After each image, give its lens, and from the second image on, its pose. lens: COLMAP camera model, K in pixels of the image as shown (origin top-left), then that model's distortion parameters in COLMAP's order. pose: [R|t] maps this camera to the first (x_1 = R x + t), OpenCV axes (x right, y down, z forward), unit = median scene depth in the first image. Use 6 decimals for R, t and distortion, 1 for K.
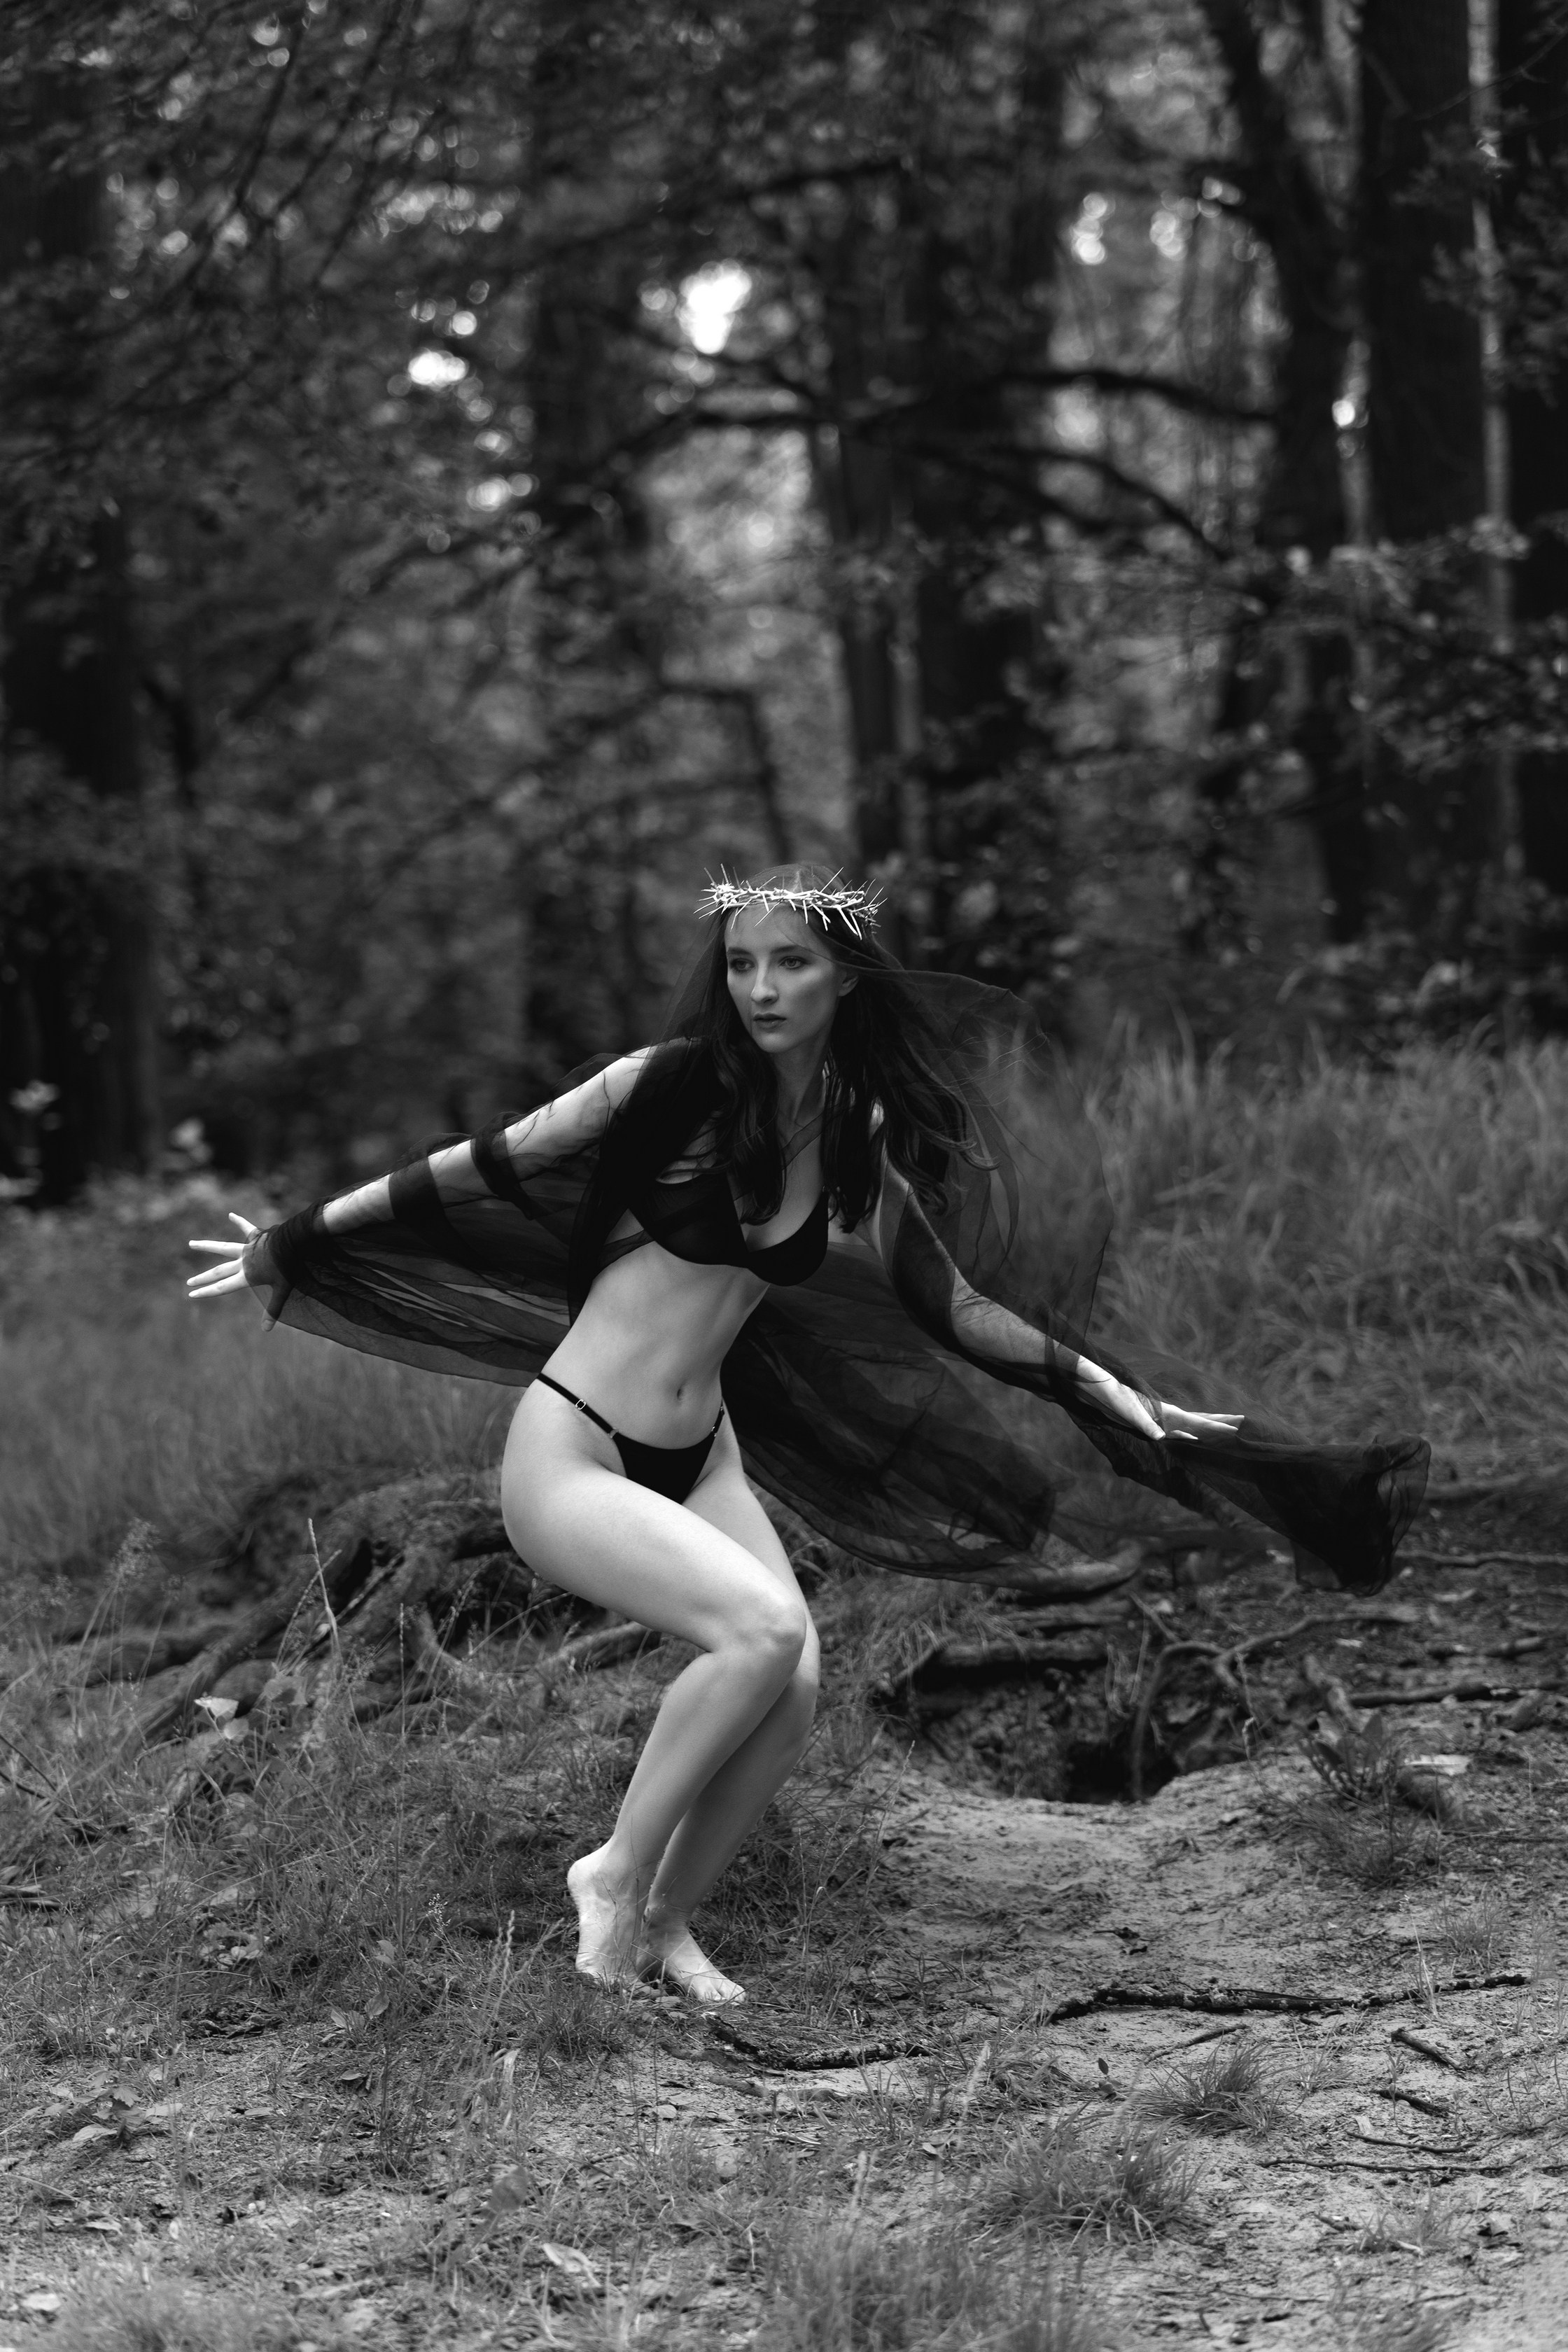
lens RADIAL K [[6889.9, 0, 780.6], [0, 6889.9, 1174.2], [0, 0, 1]] dist [-0.021945, 0.000000]
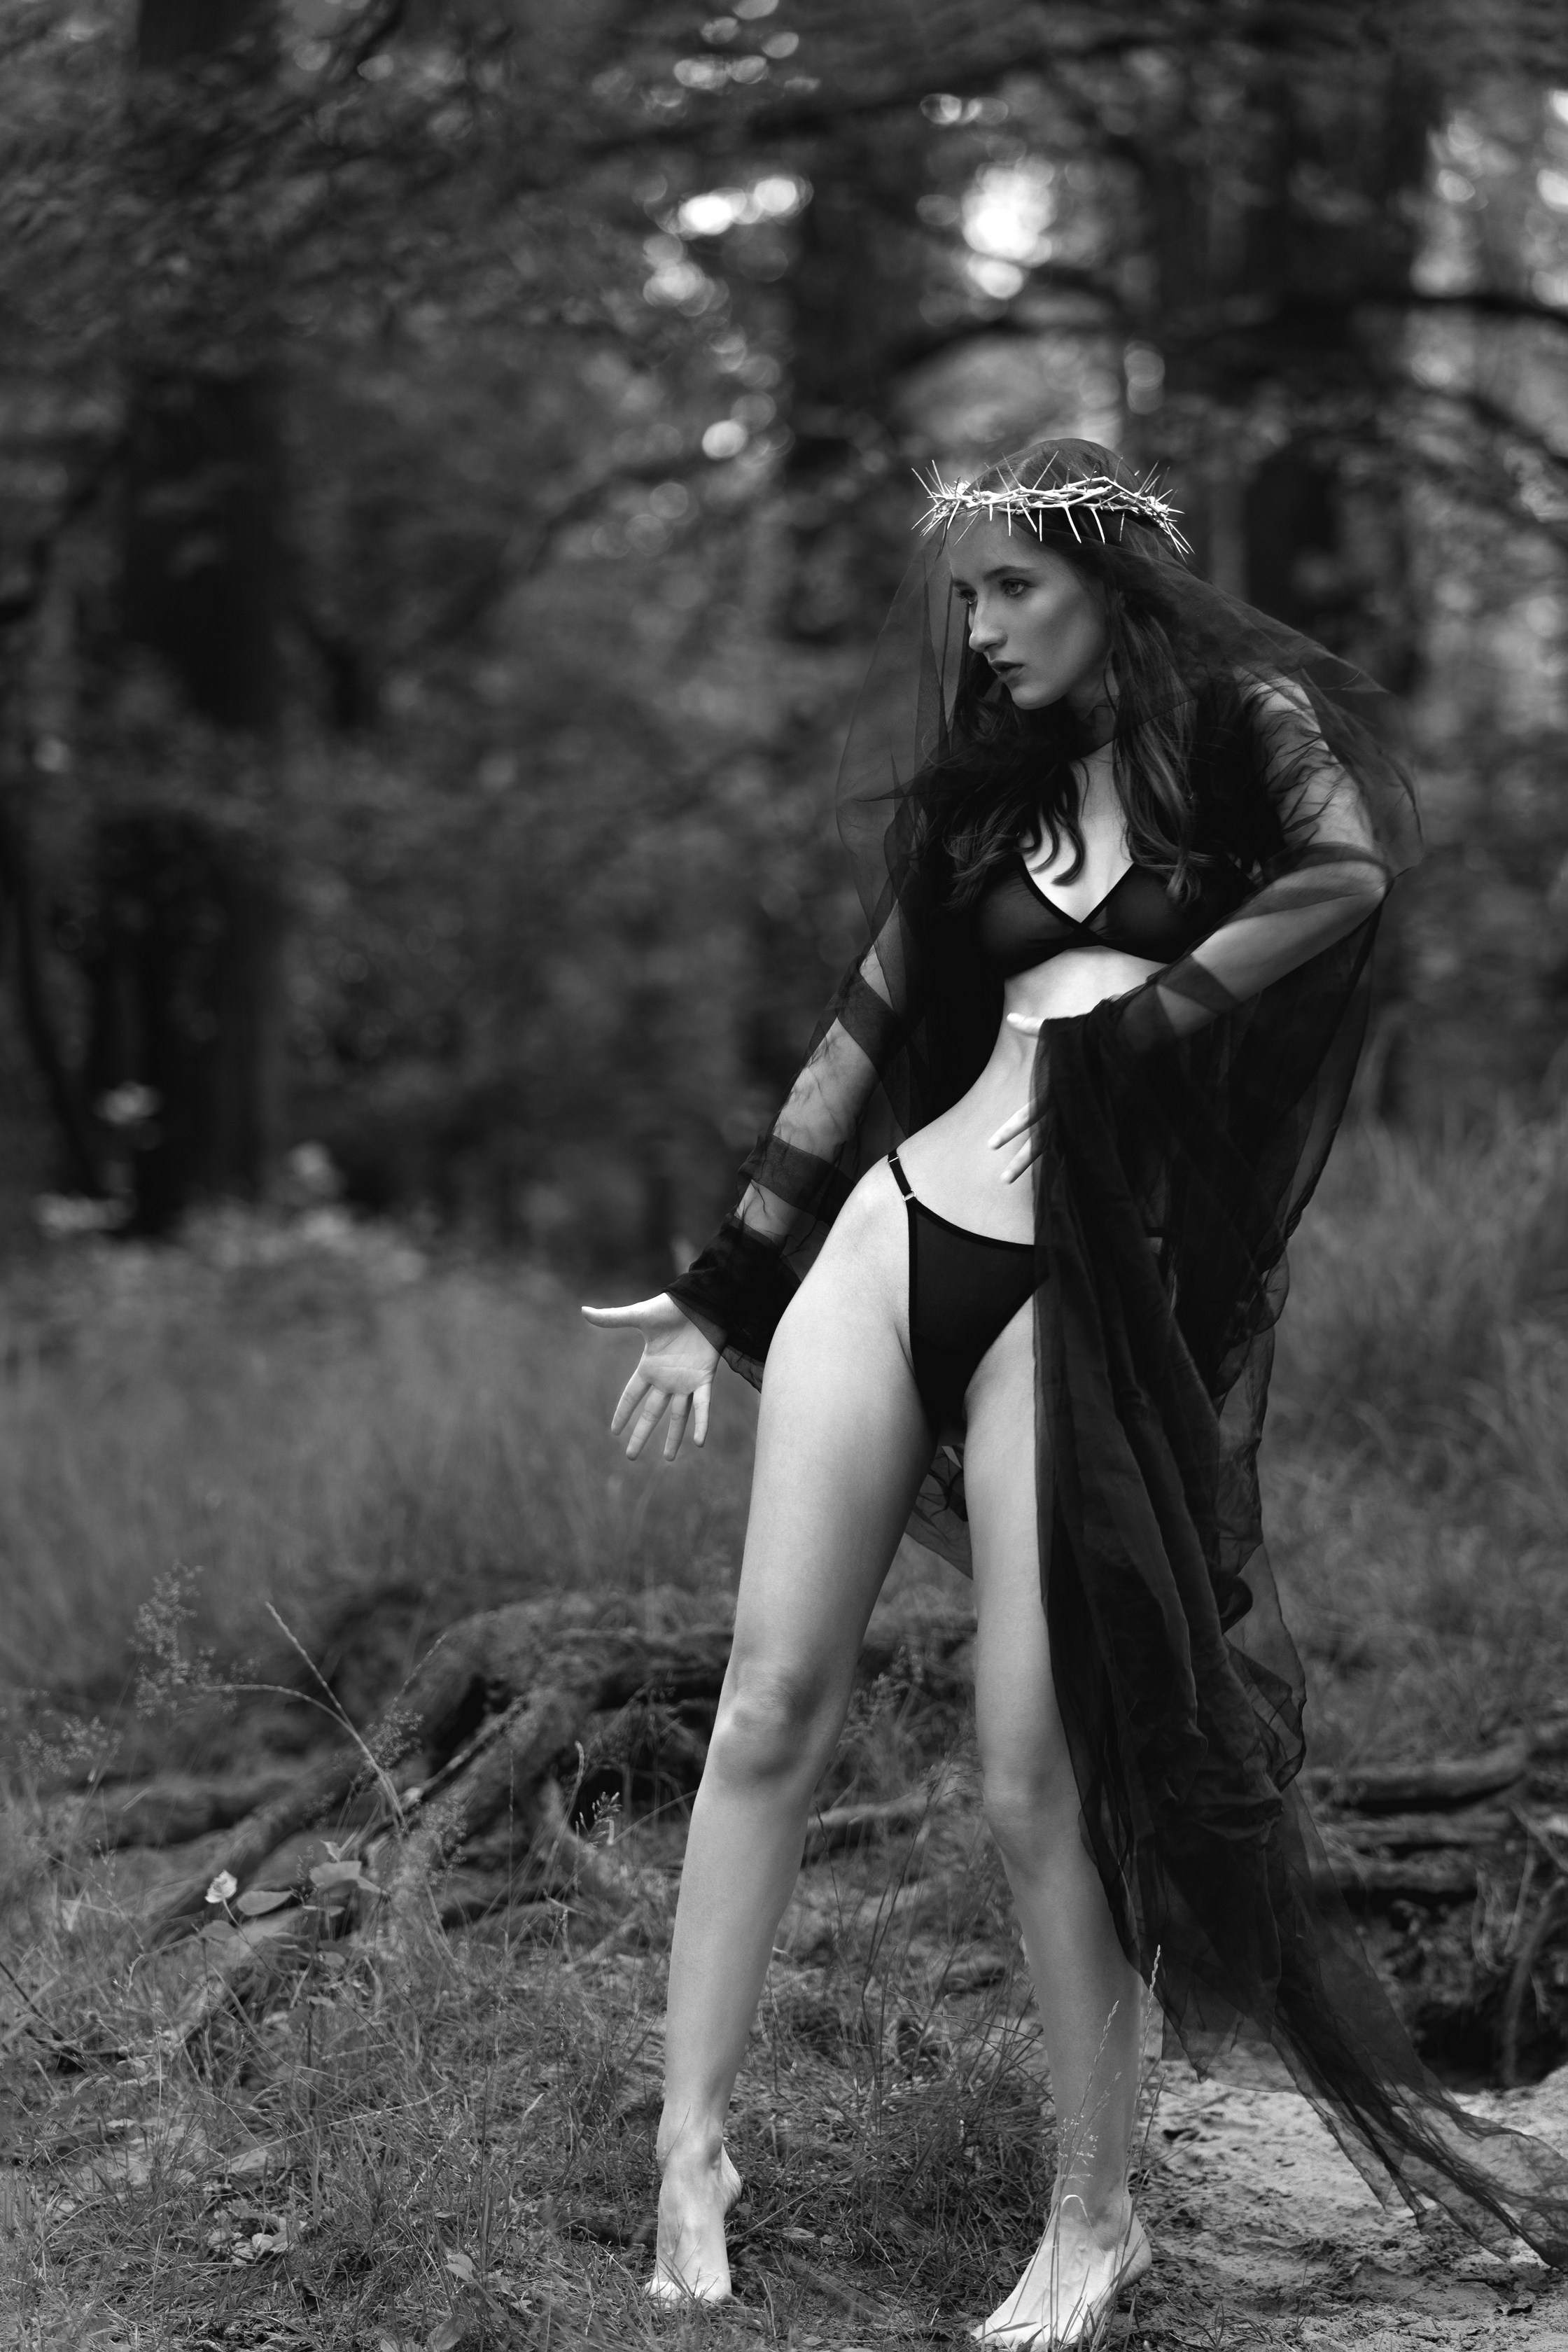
lens RADIAL K [[7740.2, 0, 784.1], [0, 7740.2, 1176.3], [0, 0, 1]] dist [-0.105078, 0.000000]
pose [[0.998202, 0.050956, -0.031576, -0.004215], [-0.051371, 0.998601, -0.012494, 0.008441], [0.030895, 0.014094, 0.999423, 0.176054]]
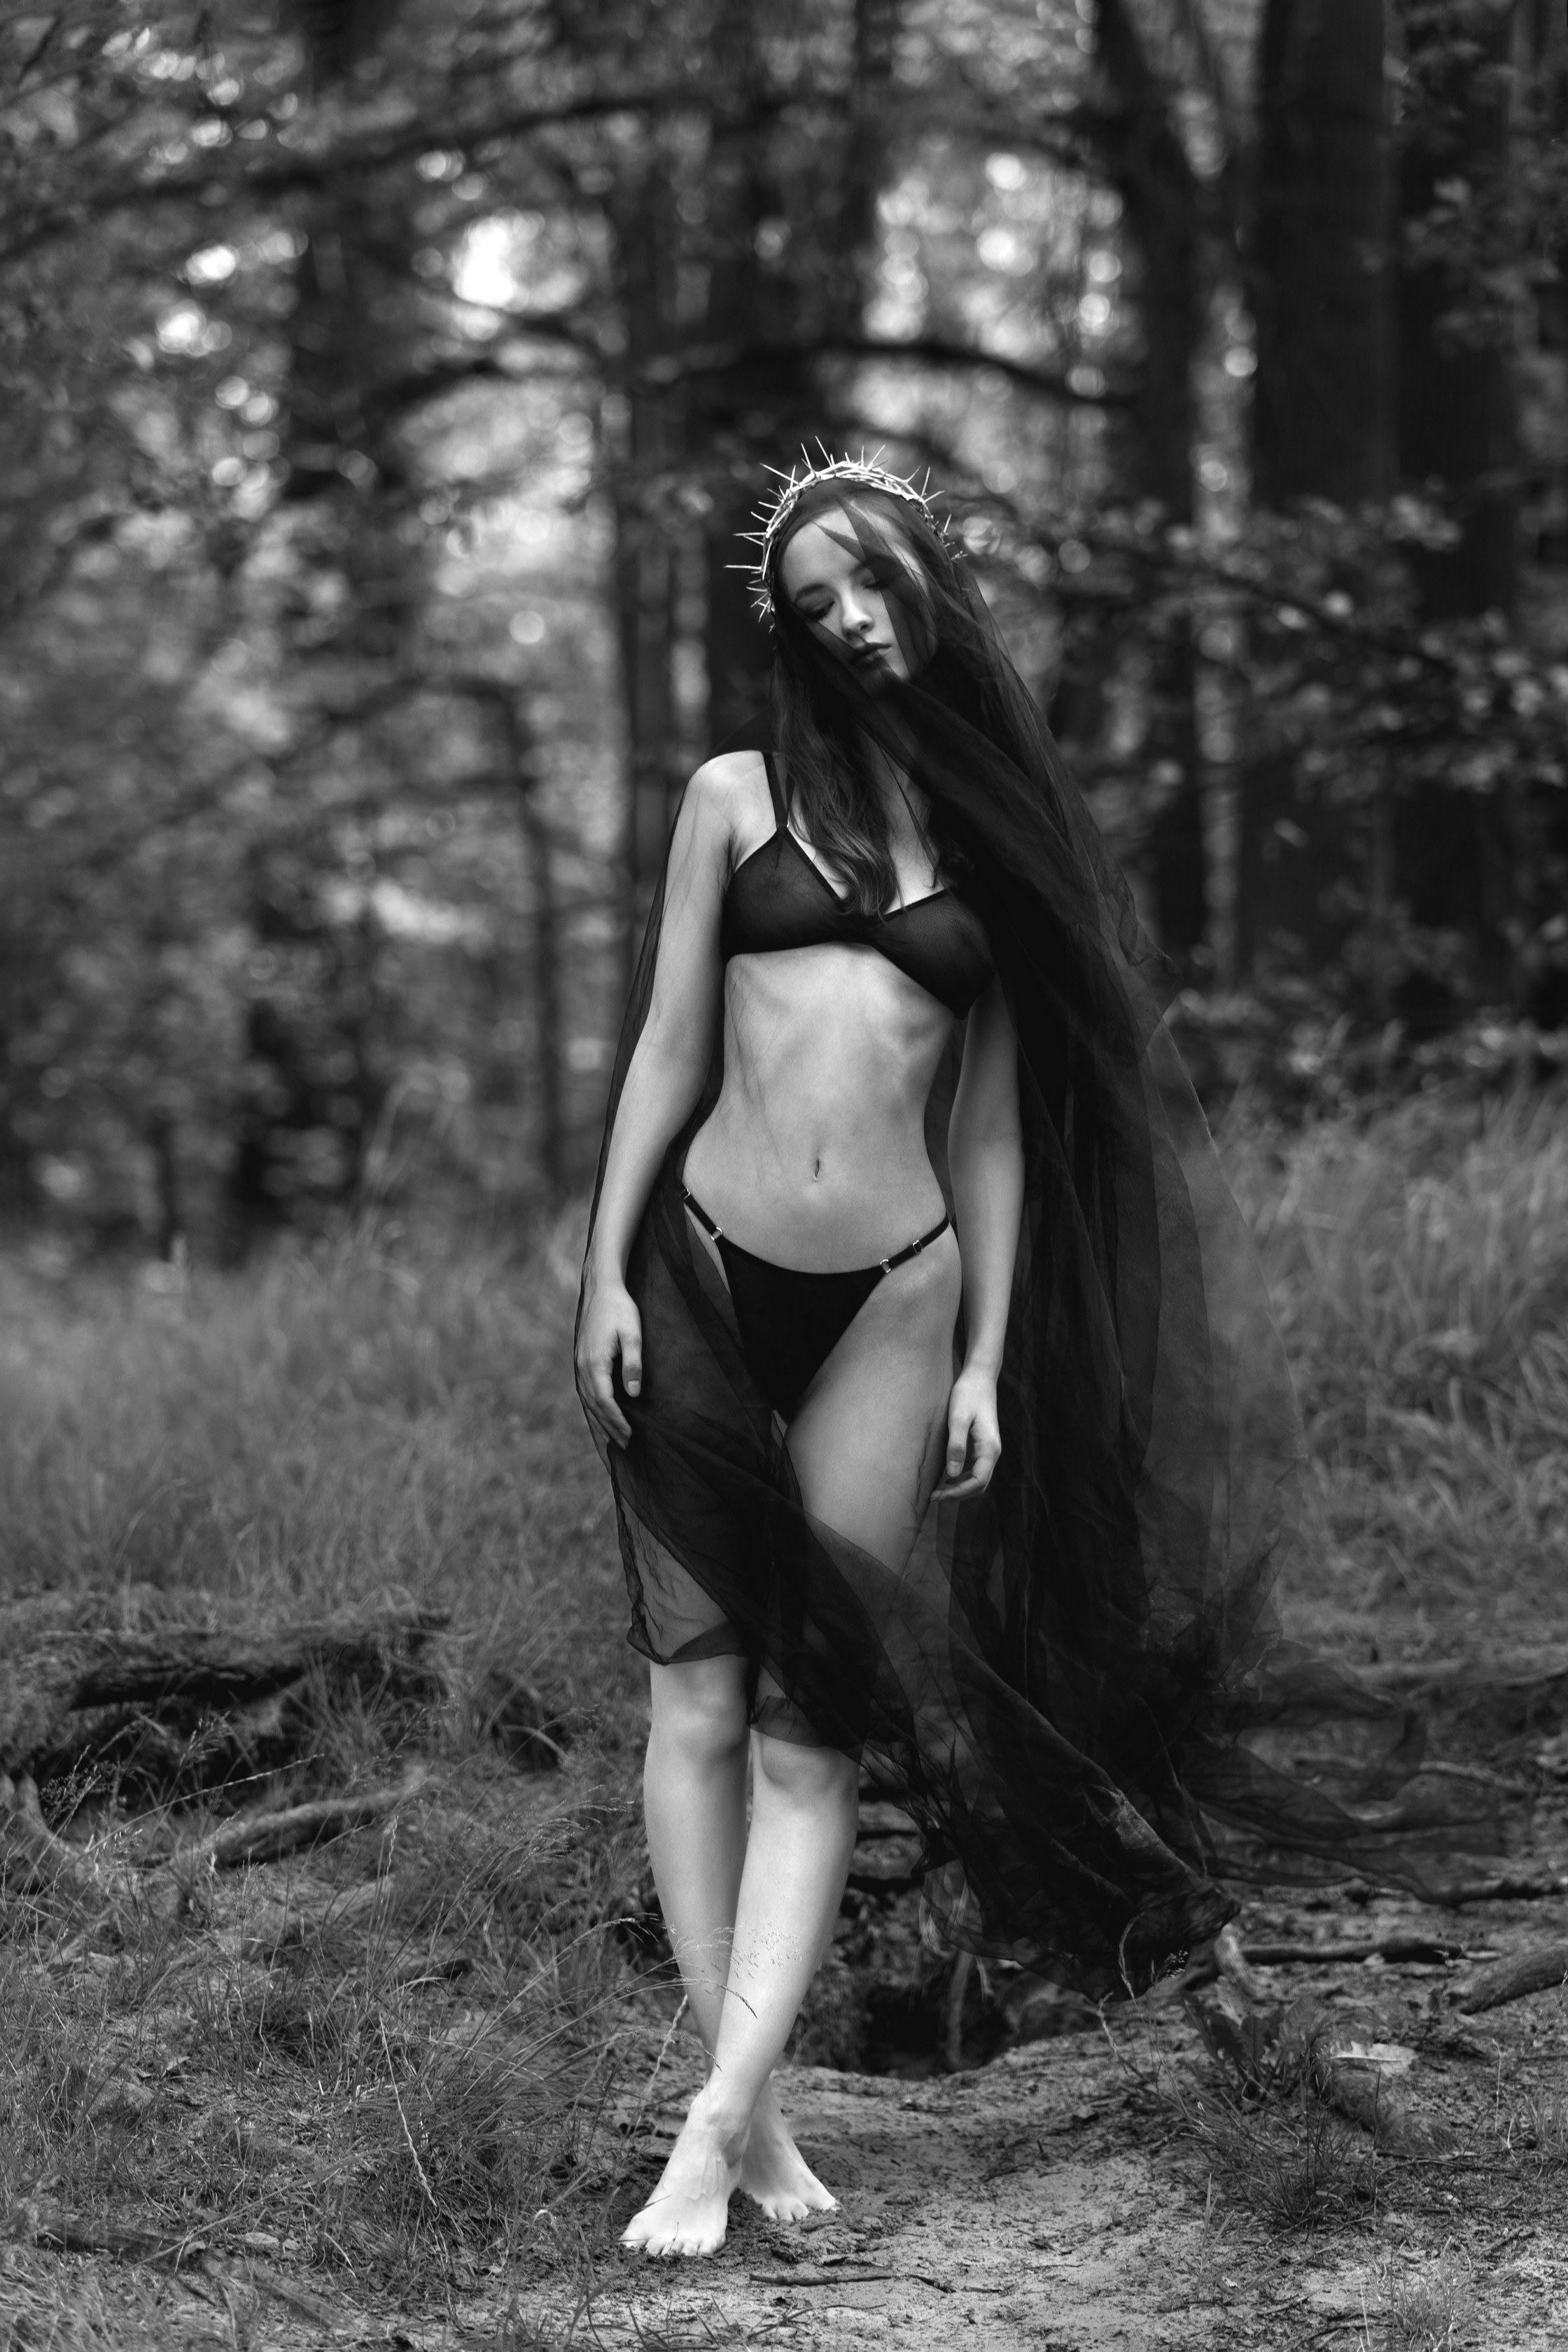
lens RADIAL K [[6961.6, 0, 787.3], [0, 6961.6, 1186.2], [0, 0, 1]] dist [-0.077045, 0.000000]
pose [[0.997872, 0.052098, 0.039202, -0.001884], [-0.051785, 0.998618, -0.008980, 0.001466], [-0.039616, 0.006930, 0.999191, 0.233543]]
